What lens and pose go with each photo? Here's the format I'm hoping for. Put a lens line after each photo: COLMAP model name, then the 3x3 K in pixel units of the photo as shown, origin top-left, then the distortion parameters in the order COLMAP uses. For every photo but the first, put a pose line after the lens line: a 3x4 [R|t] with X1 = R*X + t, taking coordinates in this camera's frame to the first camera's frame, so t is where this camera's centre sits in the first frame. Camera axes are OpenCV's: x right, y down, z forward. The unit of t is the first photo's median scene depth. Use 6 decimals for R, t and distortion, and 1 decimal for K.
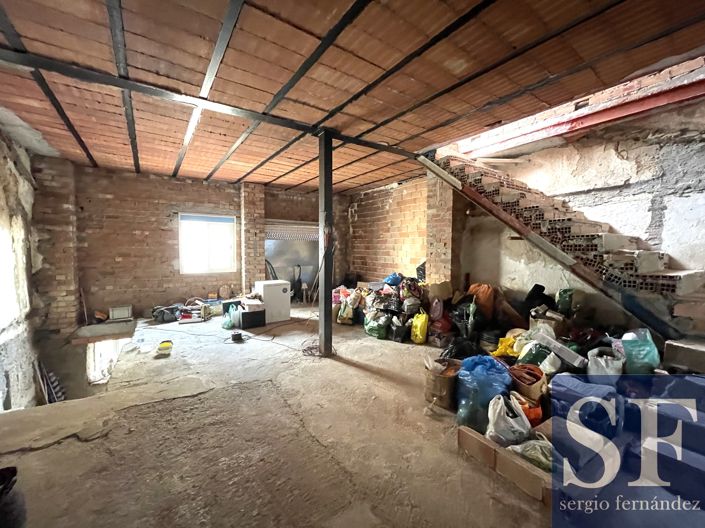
lens RADIAL K [[287.0, 0, 350.9], [0, 287.0, 261.3], [0, 0, 1]] dist [-0.002583, 0.000513]
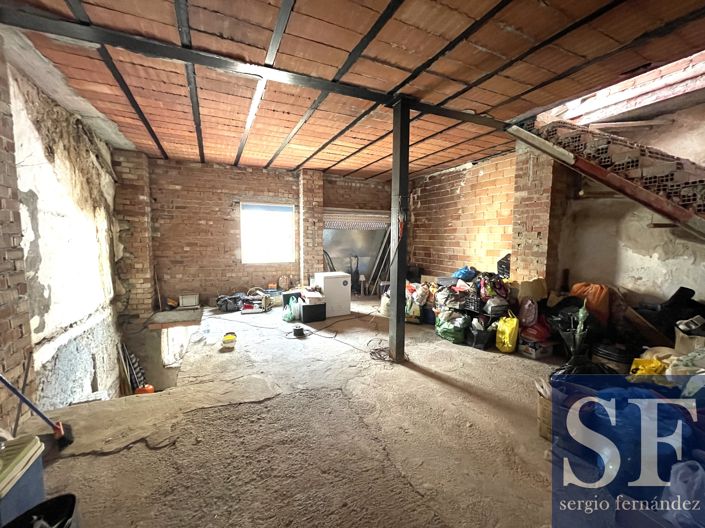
lens RADIAL K [[287.0, 0, 349.6], [0, 287.0, 261.4], [0, 0, 1]] dist [-0.002583, 0.000513]
pose [[0.985344, 0.015005, -0.169919, -0.071897], [-0.008725, 0.999253, 0.037645, -0.006557], [0.170357, -0.035610, 0.984739, 0.100724]]
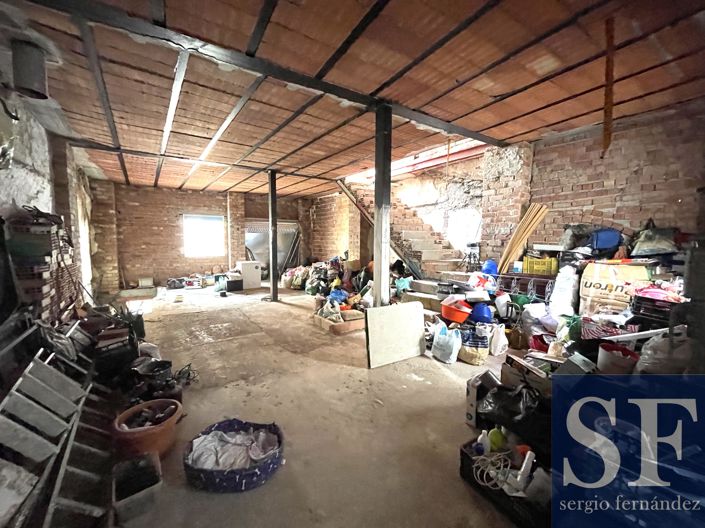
lens RADIAL K [[287.0, 0, 350.1], [0, 287.0, 262.2], [0, 0, 1]] dist [-0.002583, 0.000513]
pose [[0.999968, -0.001016, 0.007919, 0.296840], [0.000768, 0.999510, 0.031300, 0.034321], [-0.007947, -0.031293, 0.999479, -0.597428]]
